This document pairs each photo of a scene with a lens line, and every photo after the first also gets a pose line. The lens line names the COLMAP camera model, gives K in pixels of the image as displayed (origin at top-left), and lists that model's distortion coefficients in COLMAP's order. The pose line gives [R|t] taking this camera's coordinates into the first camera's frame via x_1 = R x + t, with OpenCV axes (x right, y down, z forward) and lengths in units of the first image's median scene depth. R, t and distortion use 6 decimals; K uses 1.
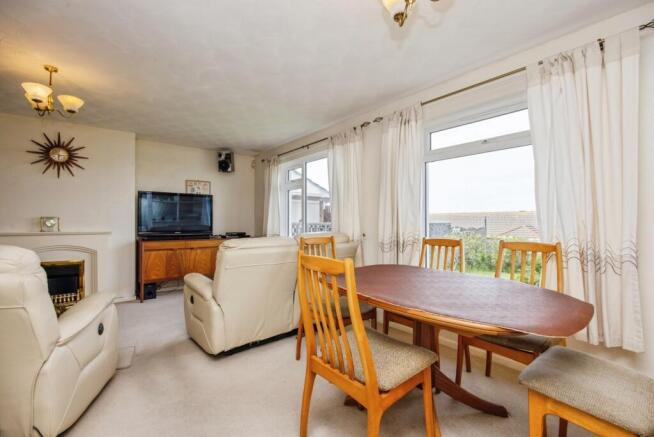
lens RADIAL K [[288.2, 0, 330.1], [0, 288.2, 219.4], [0, 0, 1]] dist [-0.015797, -0.000215]
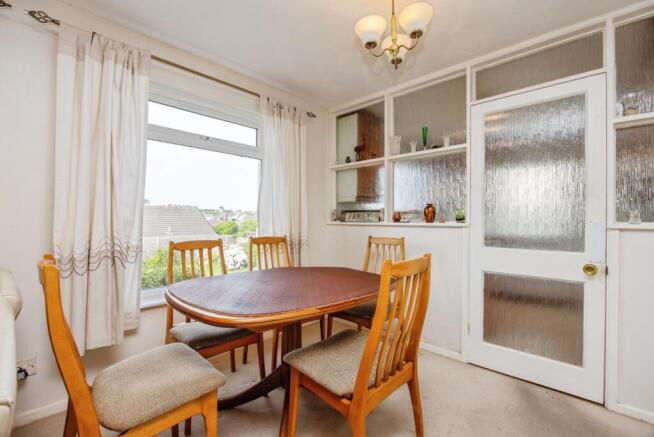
lens RADIAL K [[288.2, 0, 330.1], [0, 288.2, 219.4], [0, 0, 1]] dist [-0.015797, -0.000215]
pose [[-0.119675, 0.013537, 0.992721, -0.552716], [-0.010503, 0.999834, -0.014901, 0.017631], [-0.992758, -0.012210, -0.119513, 0.798352]]
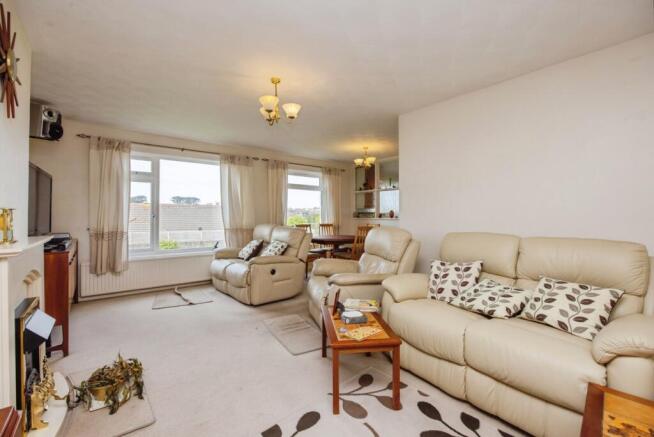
lens RADIAL K [[288.2, 0, 330.1], [0, 288.2, 219.4], [0, 0, 1]] dist [-0.015797, -0.000215]
pose [[0.026092, 0.001537, 0.999658, -2.301506], [-0.007449, 0.999971, -0.001343, 0.032575], [-0.999632, -0.007411, 0.026103, 0.785865]]
